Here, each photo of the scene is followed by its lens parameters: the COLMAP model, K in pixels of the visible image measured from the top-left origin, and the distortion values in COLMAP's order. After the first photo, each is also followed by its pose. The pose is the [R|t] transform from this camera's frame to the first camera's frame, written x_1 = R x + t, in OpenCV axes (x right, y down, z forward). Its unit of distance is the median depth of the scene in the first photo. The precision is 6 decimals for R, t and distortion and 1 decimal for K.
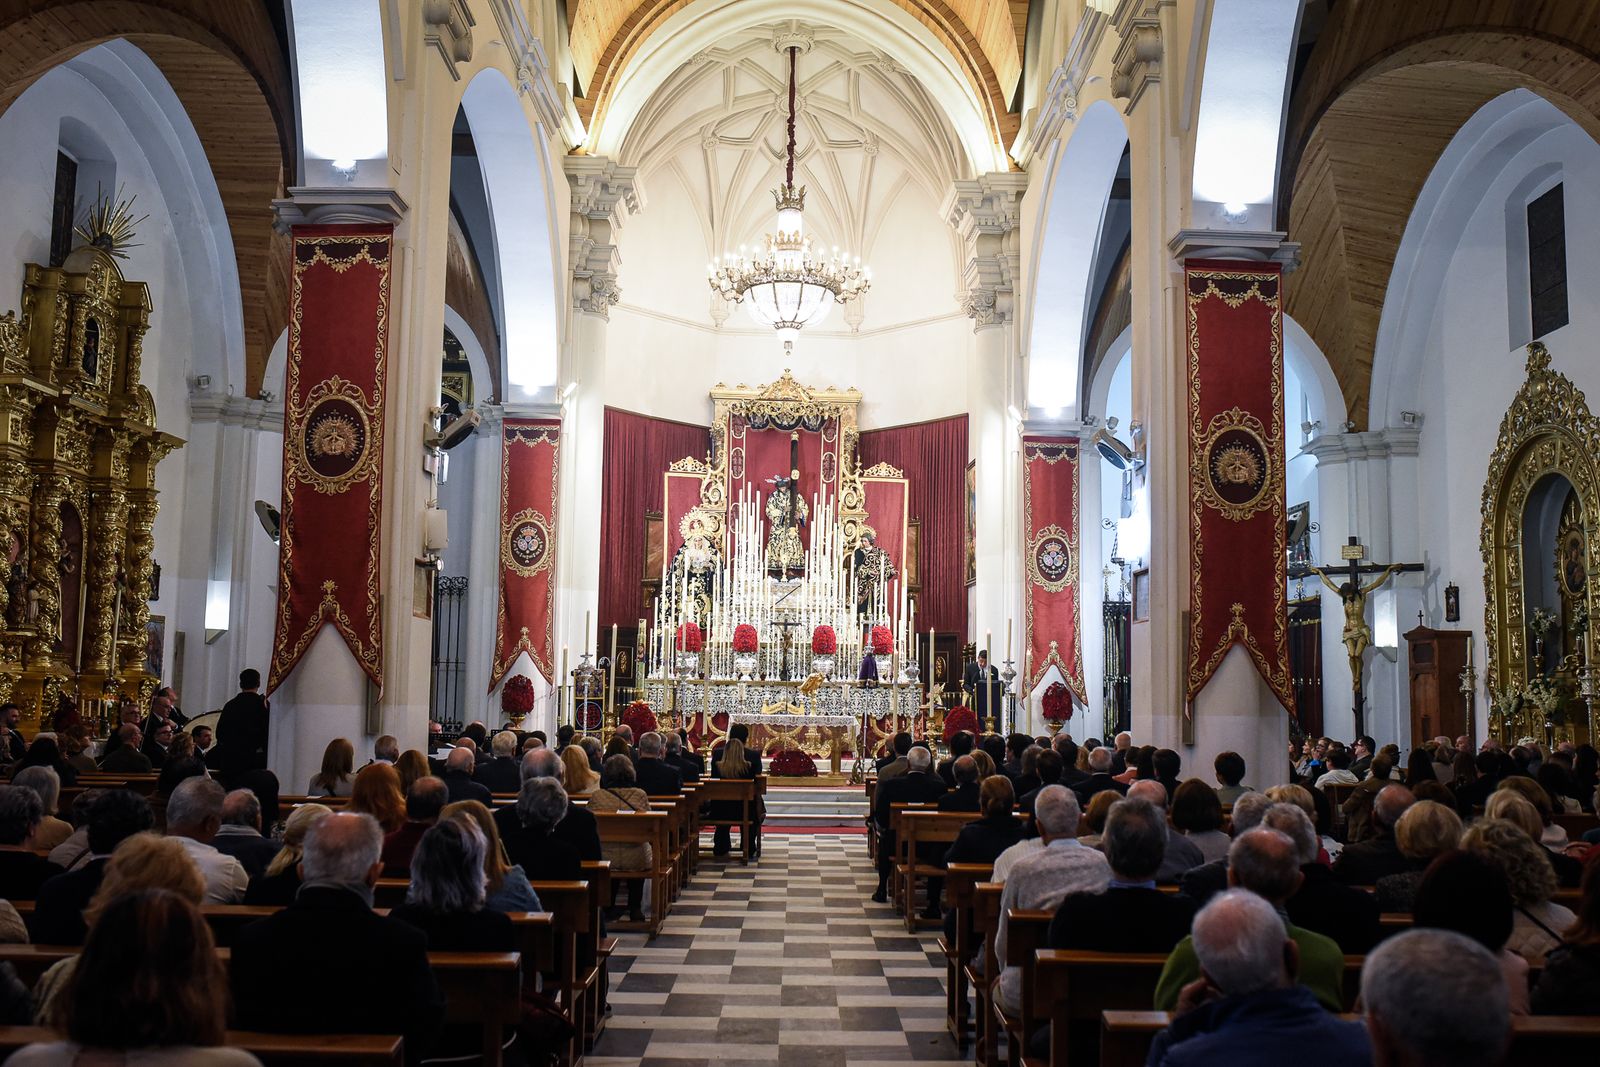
lens RADIAL K [[1533.6, 0, 795.6], [0, 1533.6, 530.2], [0, 0, 1]] dist [-0.058599, 0.086935]
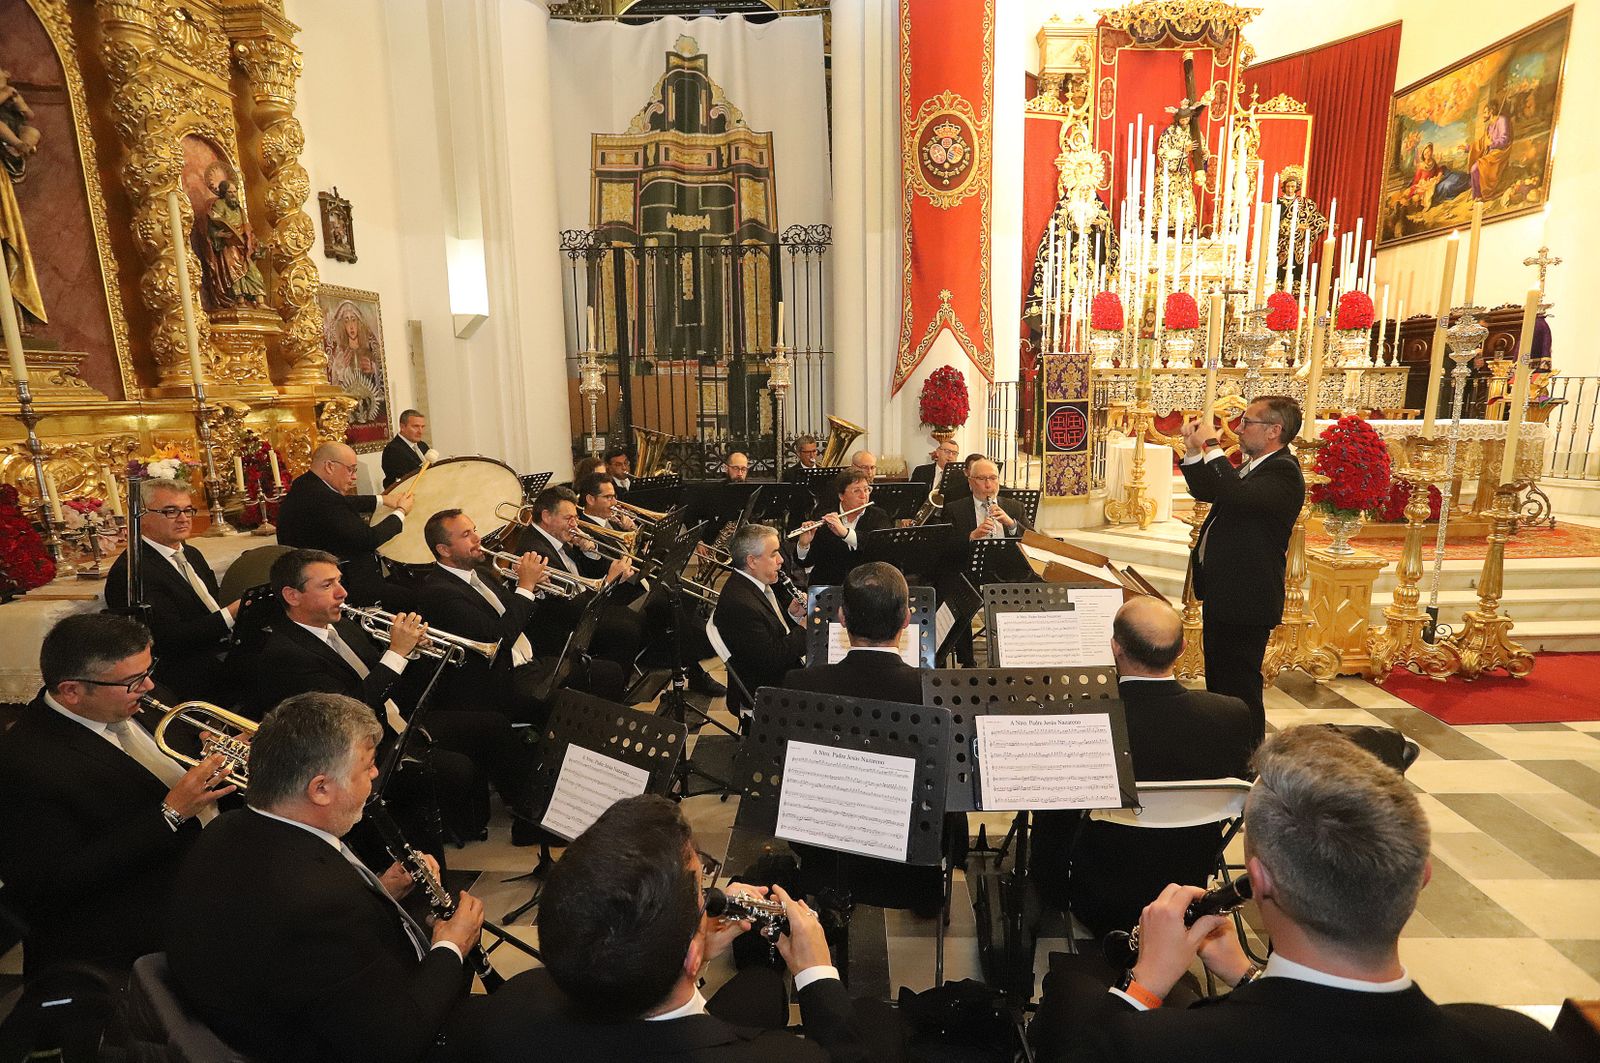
lens RADIAL K [[780.4, 0, 800.0], [0, 780.4, 531.5], [0, 0, 1]] dist [-0.061201, 0.026391]
pose [[0.998201, -0.021310, -0.056043, -0.199287], [0.036675, 0.956463, 0.289541, 0.057477], [0.047433, -0.291075, 0.955524, 0.594772]]
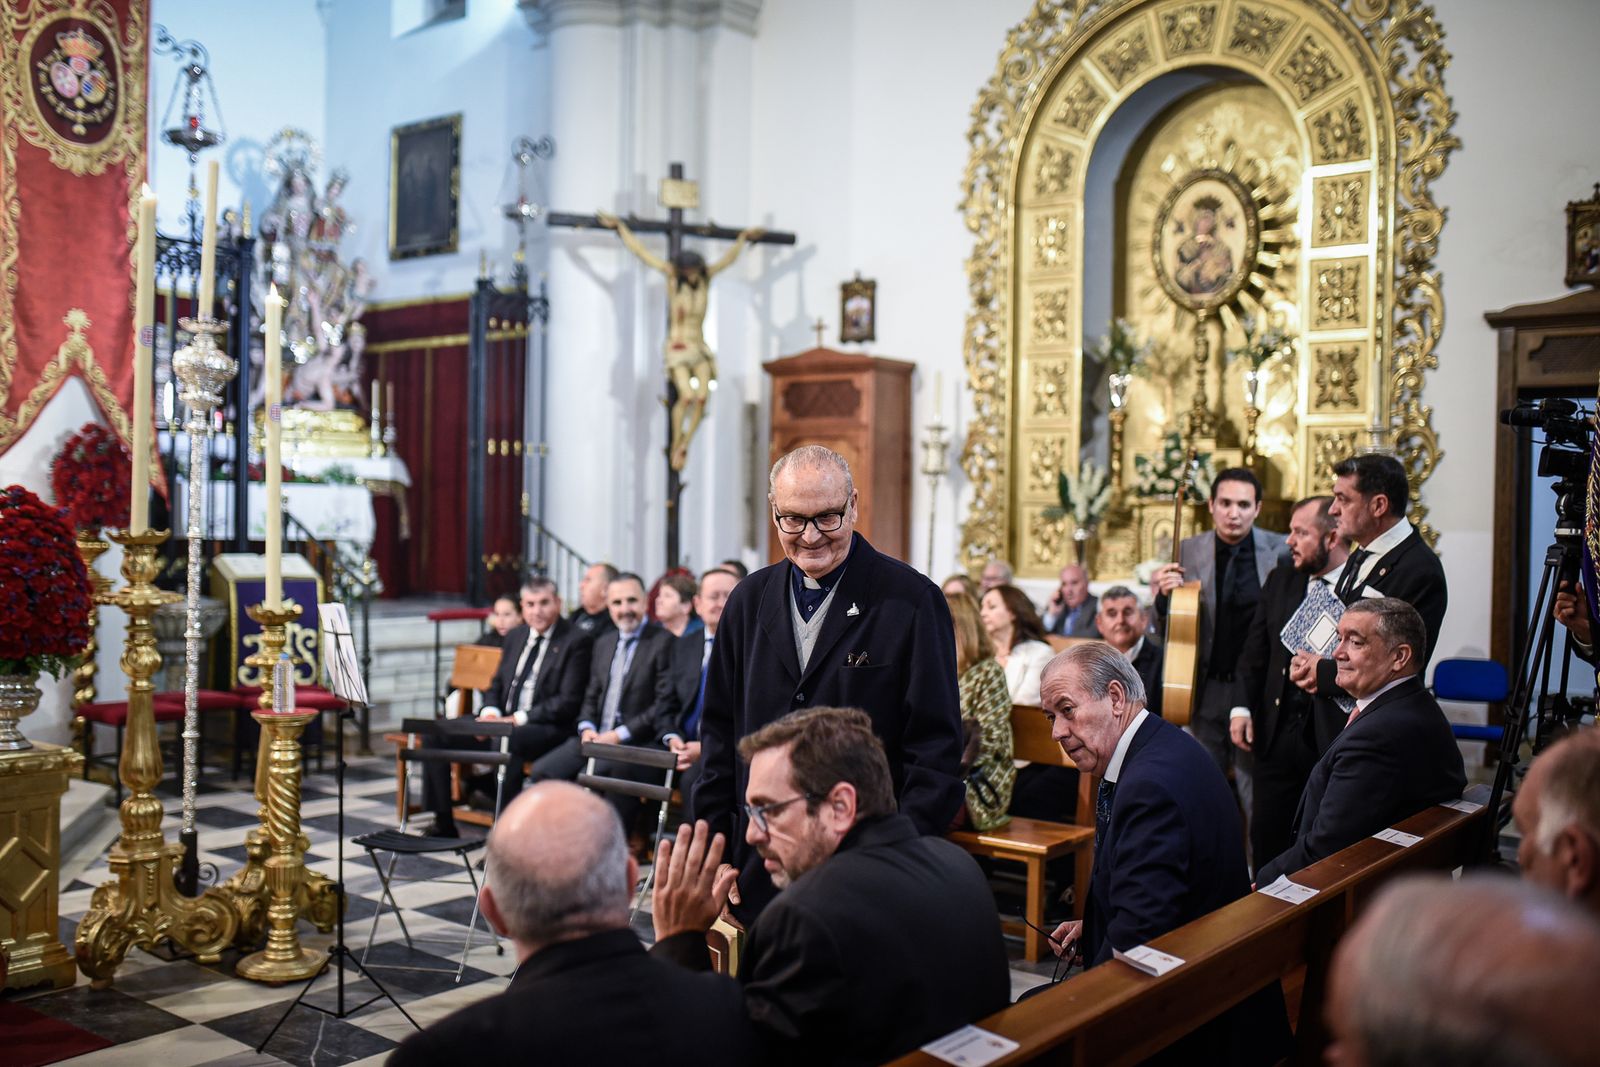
lens RADIAL K [[1533.6, 0, 795.6], [0, 1533.6, 530.2], [0, 0, 1]] dist [-0.058599, 0.086935]
pose [[0.630913, -0.009507, 0.775796, -0.000890], [-0.095730, 0.991330, 0.090000, 0.069195], [-0.769925, -0.131049, 0.624533, 0.590234]]
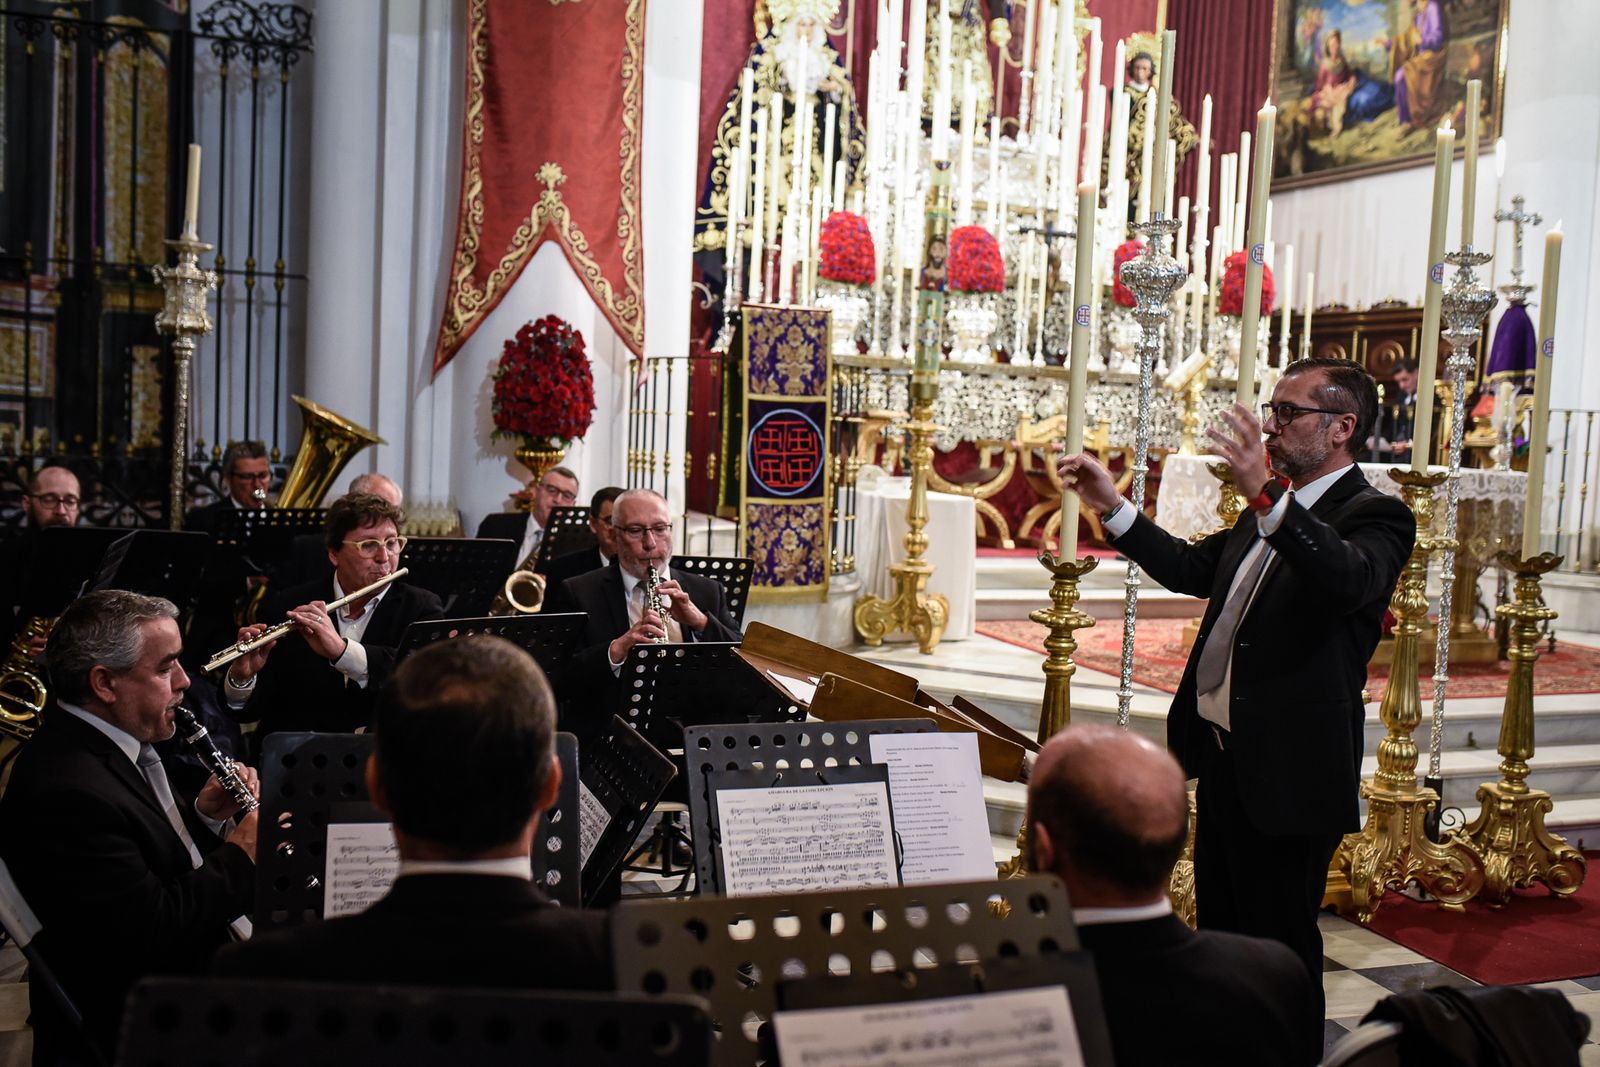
lens RADIAL K [[1533.6, 0, 795.6], [0, 1533.6, 530.2], [0, 0, 1]] dist [-0.058599, 0.086935]
pose [[0.951897, 0.004518, 0.306386, -0.202216], [-0.064046, 0.980740, 0.184521, 0.068375], [-0.299651, -0.195267, 0.933852, 0.612082]]
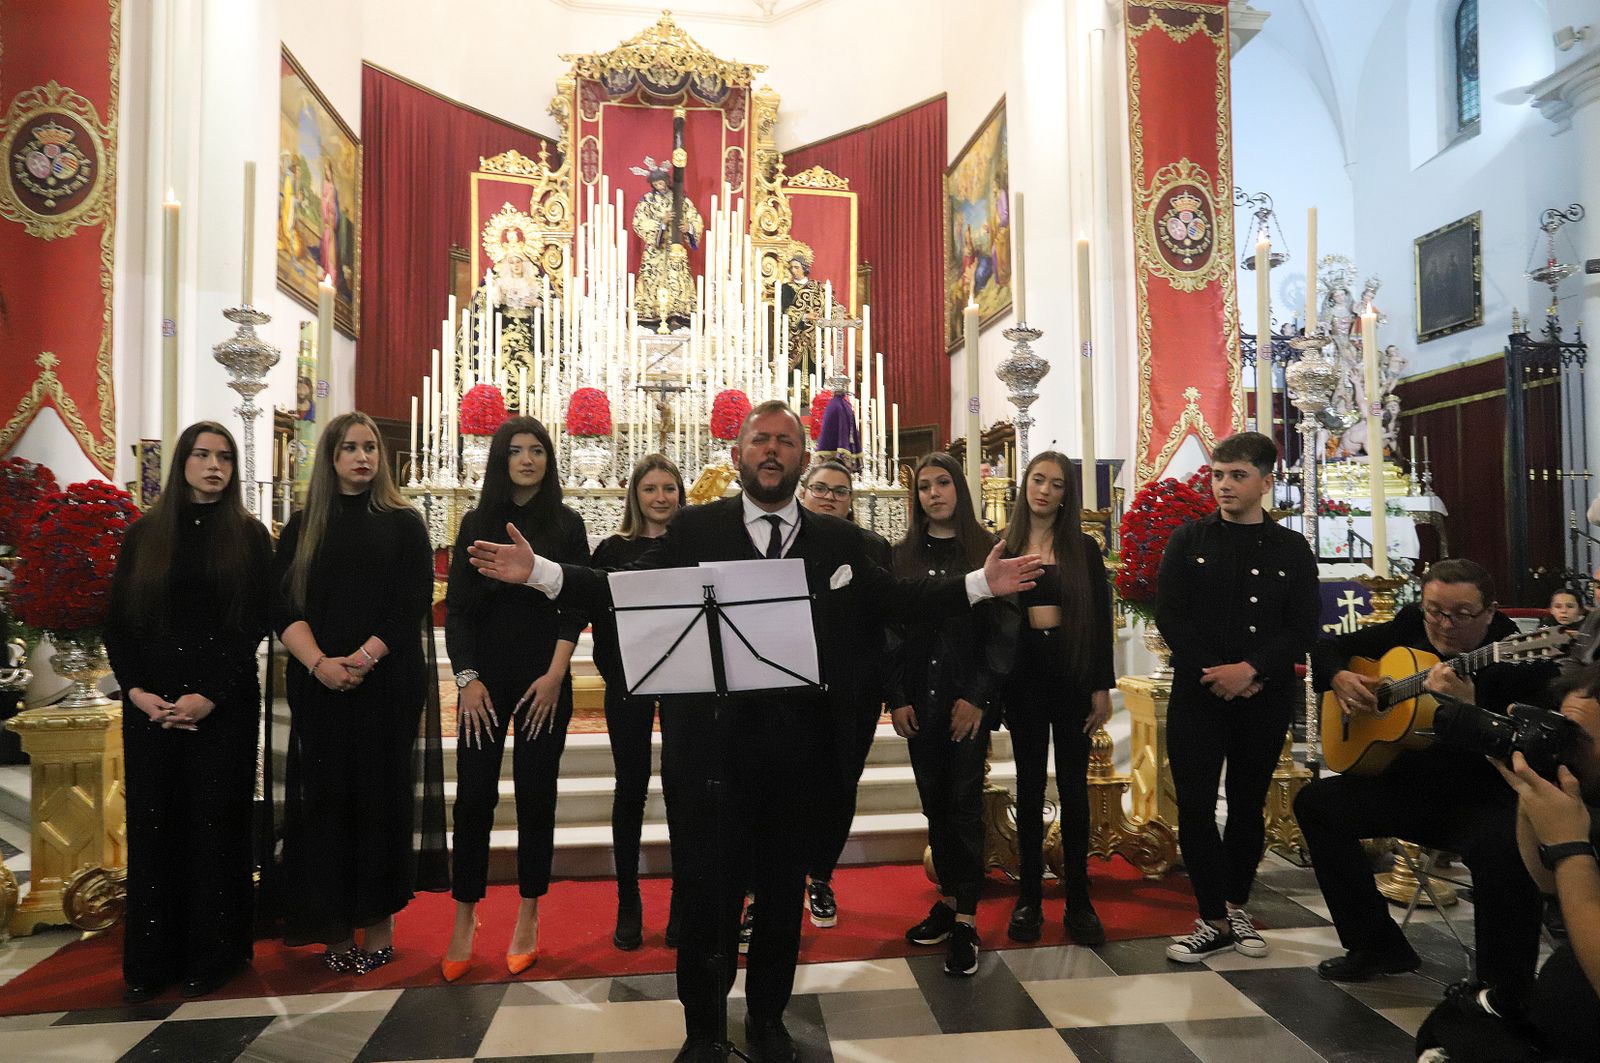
lens RADIAL K [[1011.3, 0, 800.0], [0, 1011.3, 531.5], [0, 0, 1]] dist [-0.056167, 0.056021]
pose [[0.995757, -0.017986, 0.090247, 0.009154], [0.010966, 0.996917, 0.077691, 0.085094], [-0.091366, -0.076372, 0.992884, 0.625044]]
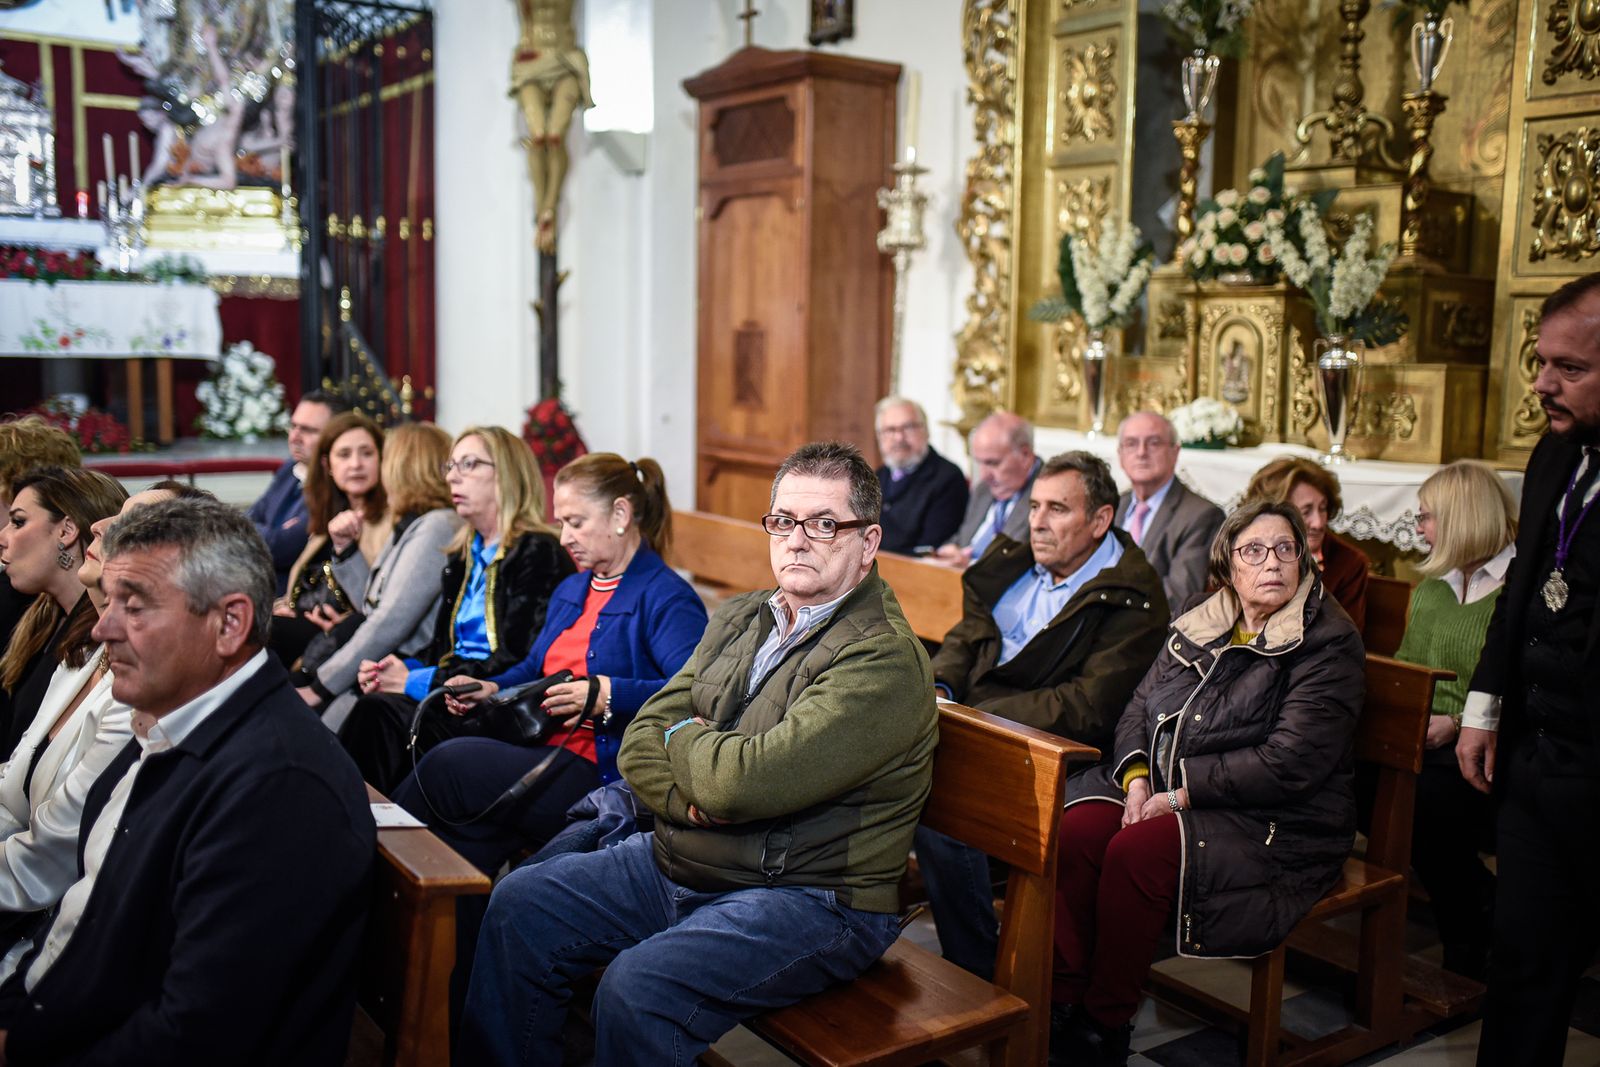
lens RADIAL K [[1533.6, 0, 795.6], [0, 1533.6, 530.2], [0, 0, 1]] dist [-0.058599, 0.086935]
pose [[0.834342, -0.067974, 0.547040, 0.206789], [-0.069153, 0.971622, 0.226204, 0.077929], [-0.546892, -0.226561, 0.805965, 0.624893]]
